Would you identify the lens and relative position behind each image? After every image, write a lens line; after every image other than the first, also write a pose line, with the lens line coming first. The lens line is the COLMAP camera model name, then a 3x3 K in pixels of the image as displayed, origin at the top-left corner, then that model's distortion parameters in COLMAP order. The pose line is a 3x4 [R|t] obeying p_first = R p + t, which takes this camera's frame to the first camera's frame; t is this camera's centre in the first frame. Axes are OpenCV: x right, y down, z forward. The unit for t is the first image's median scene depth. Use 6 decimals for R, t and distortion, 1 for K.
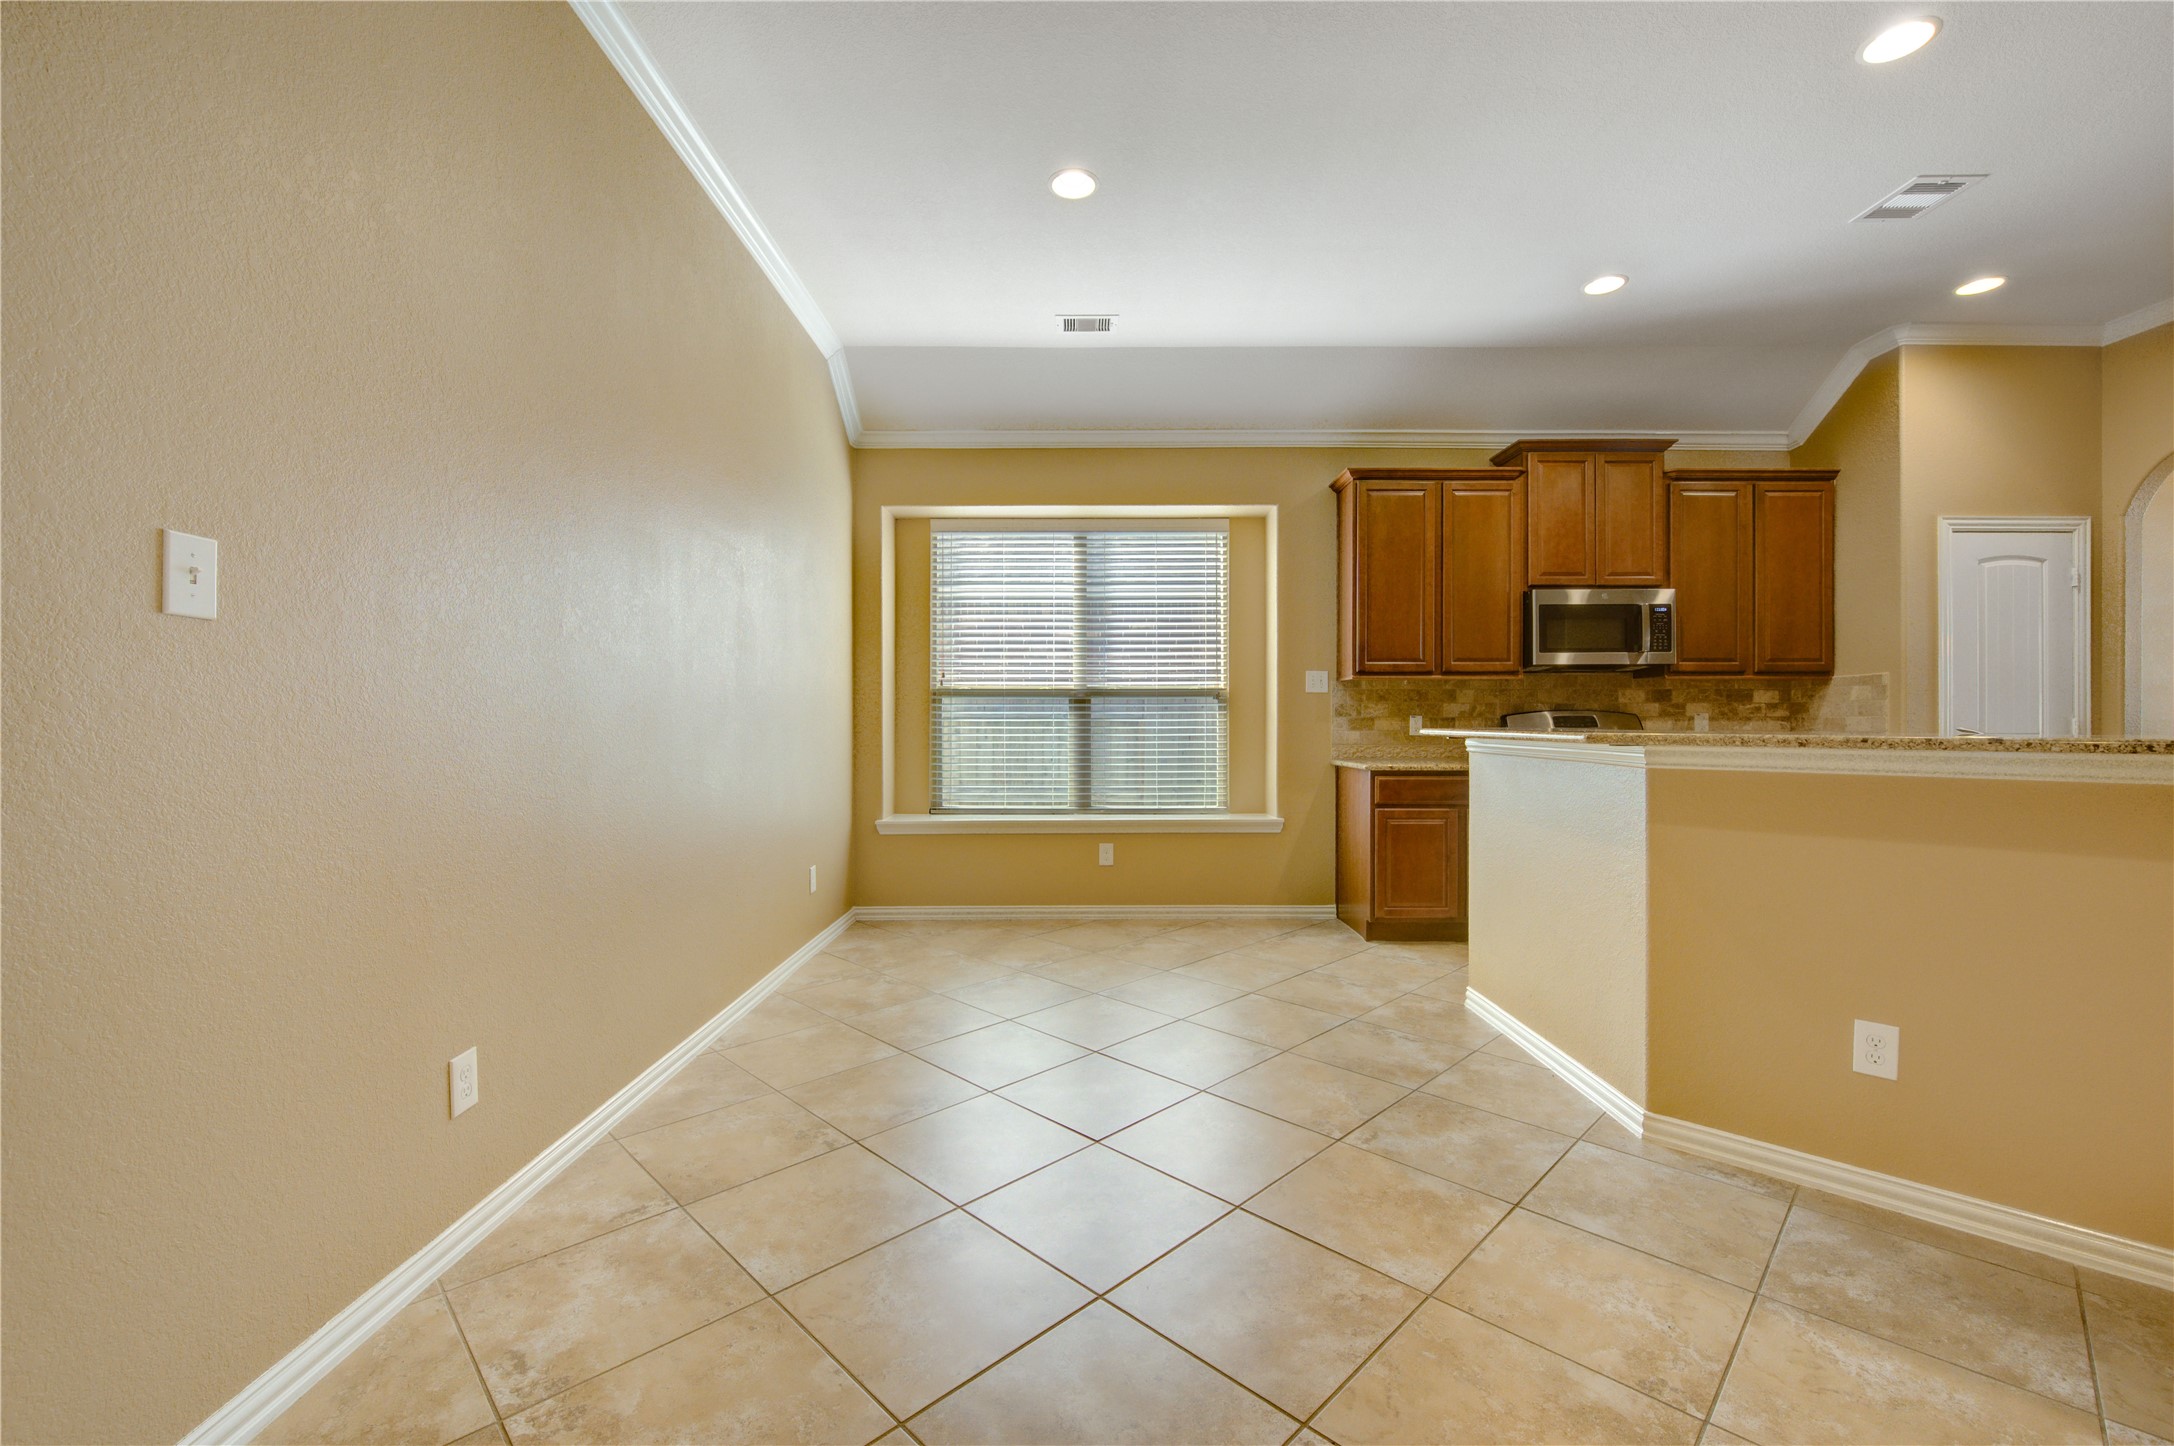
lens RADIAL K [[915.4, 0, 1090.7], [0, 915.4, 709.4], [0, 0, 1]] dist [-0.003437, -0.000470]
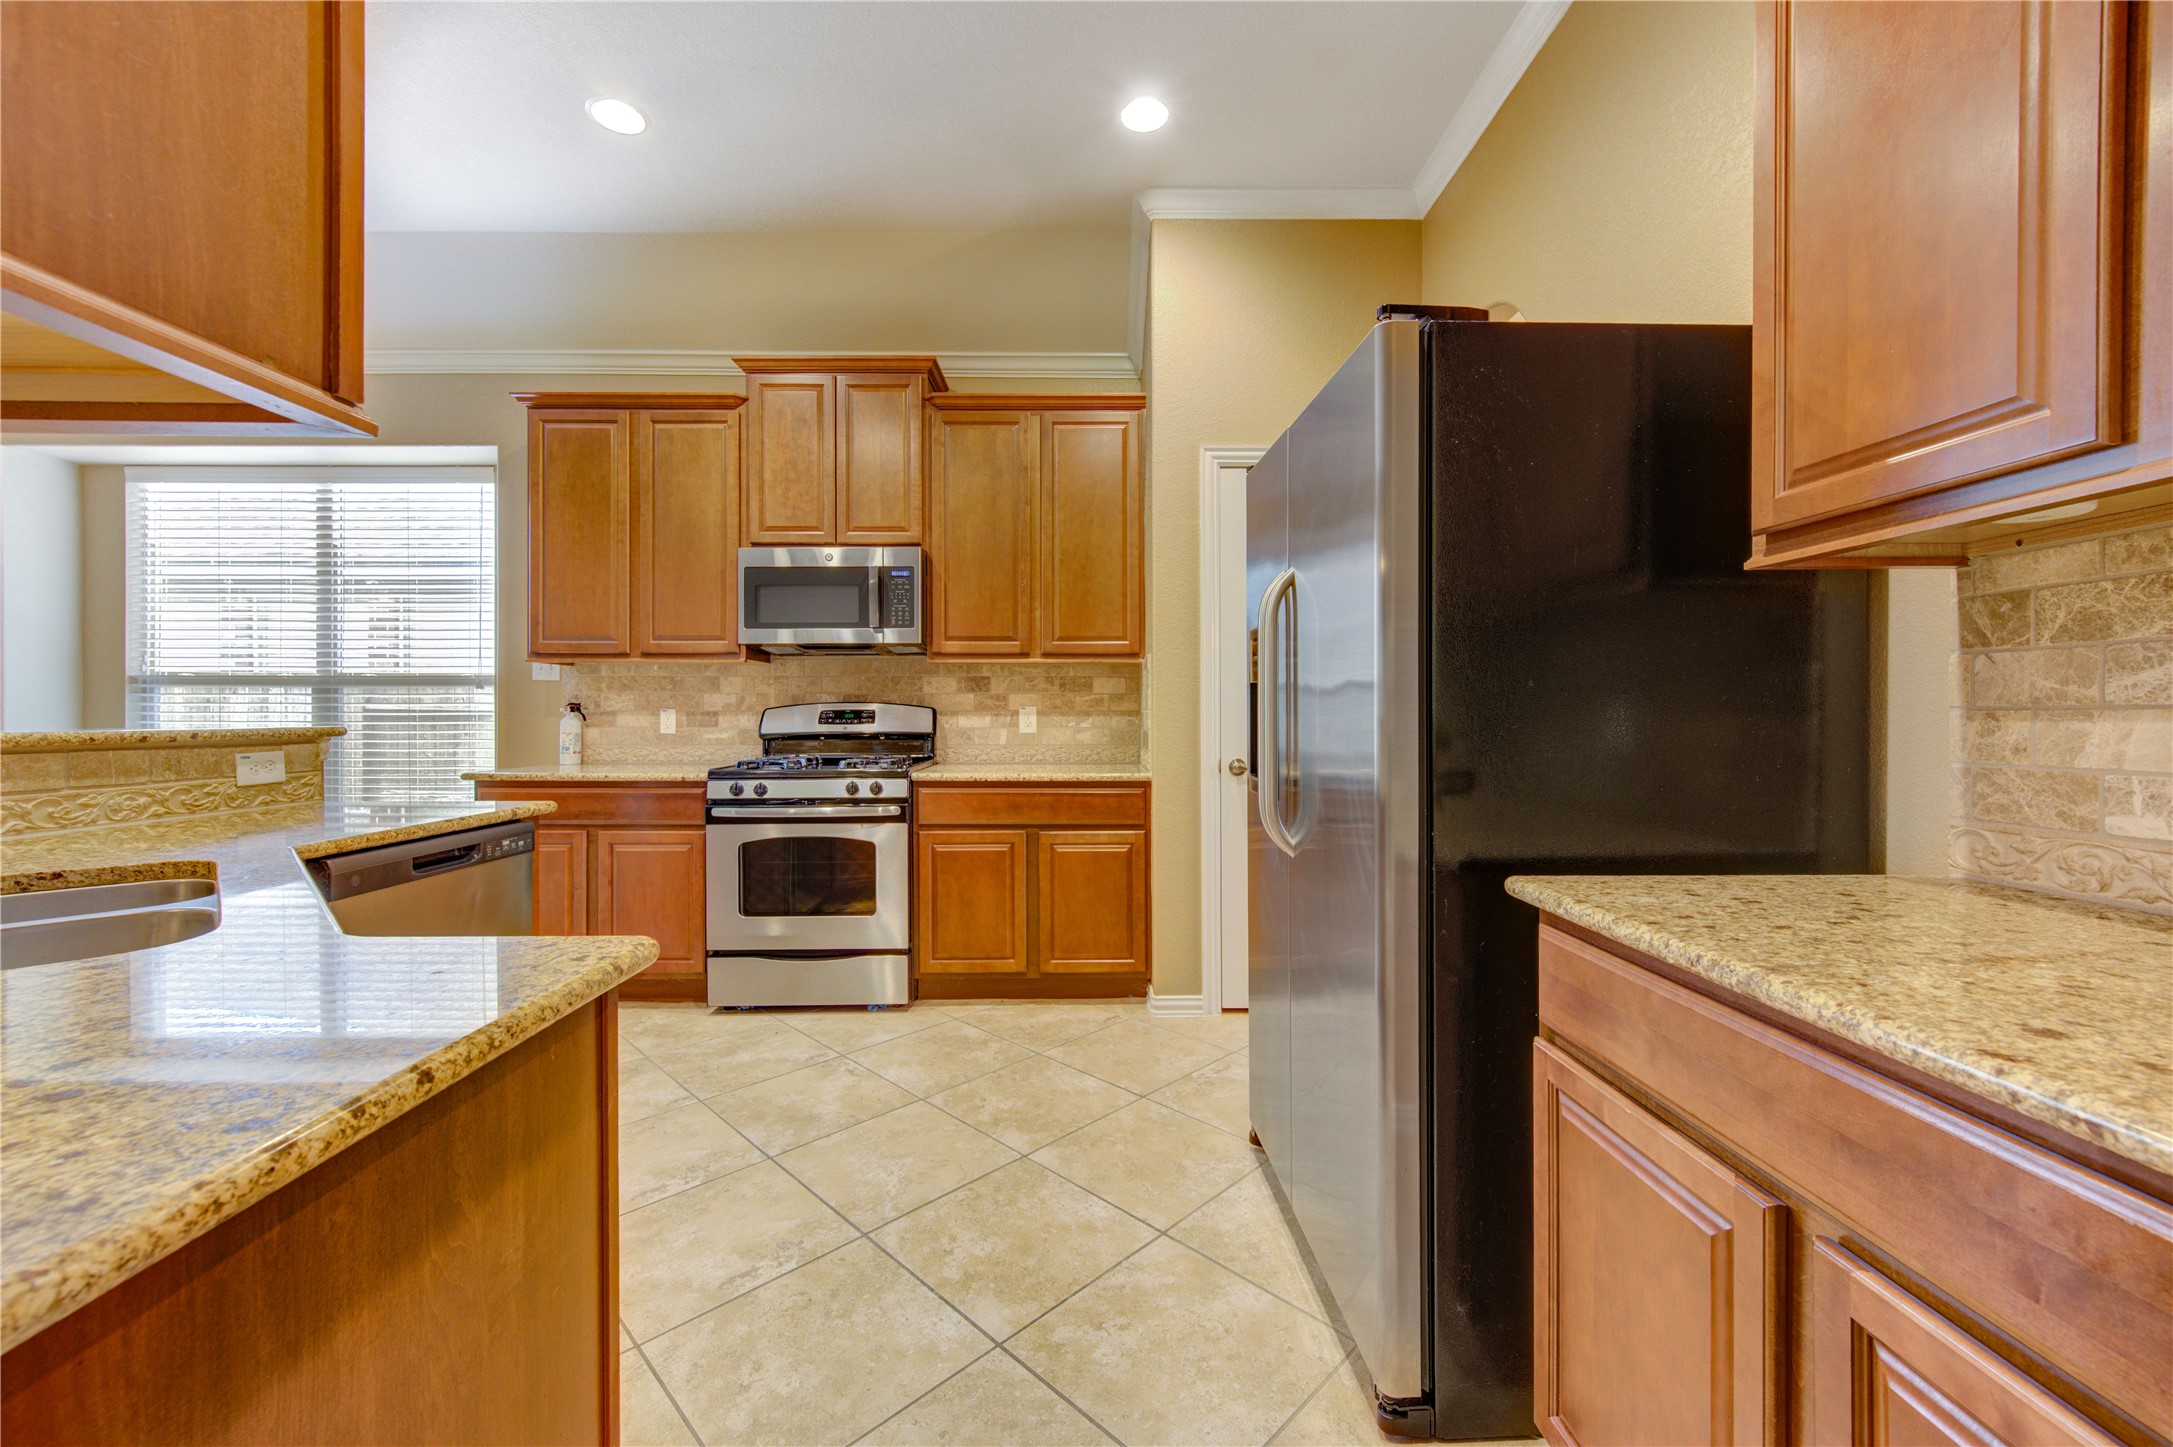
lens RADIAL K [[859.0, 0, 1087.6], [0, 859.0, 717.3], [0, 0, 1]] dist [0.003139, -0.000406]
pose [[0.999987, 0.000860, 0.005007, 0.718005], [-0.000934, 0.999888, 0.014934, 0.002518], [-0.004993, -0.014938, 0.999876, 0.241590]]
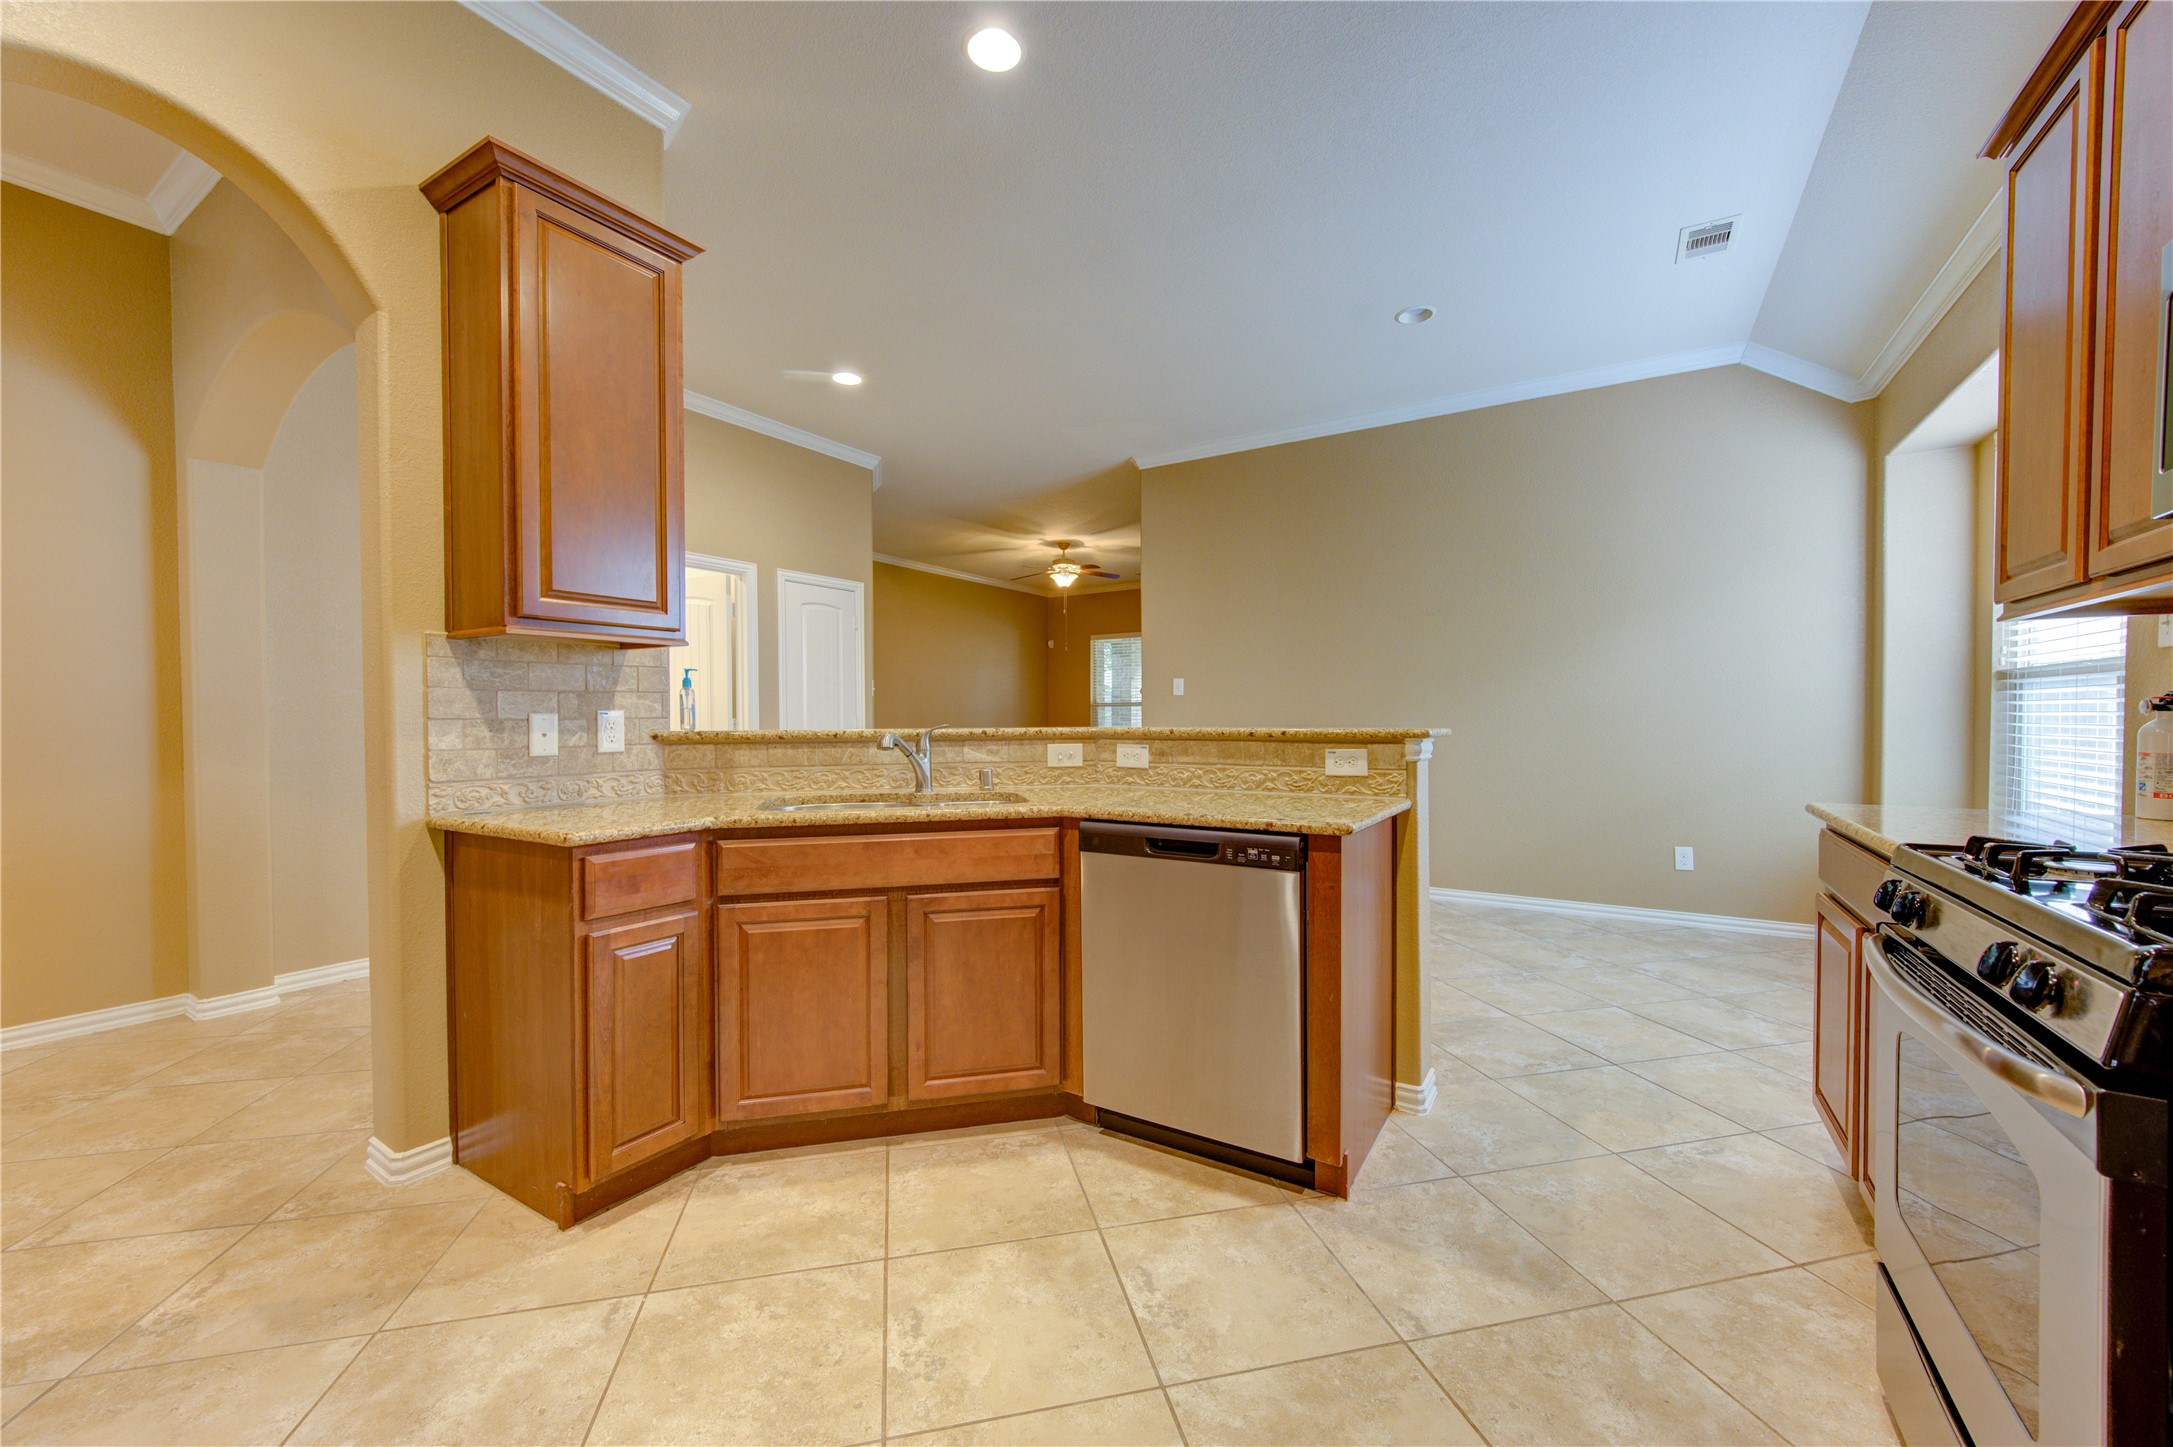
lens RADIAL K [[859.0, 0, 1086.4], [0, 859.0, 731.6], [0, 0, 1]] dist [0.003139, -0.000406]
pose [[-0.530297, 0.017131, -0.847639, 0.812502], [0.012083, 0.999847, 0.012647, 0.008238], [0.847726, -0.003535, -0.530423, 0.794117]]
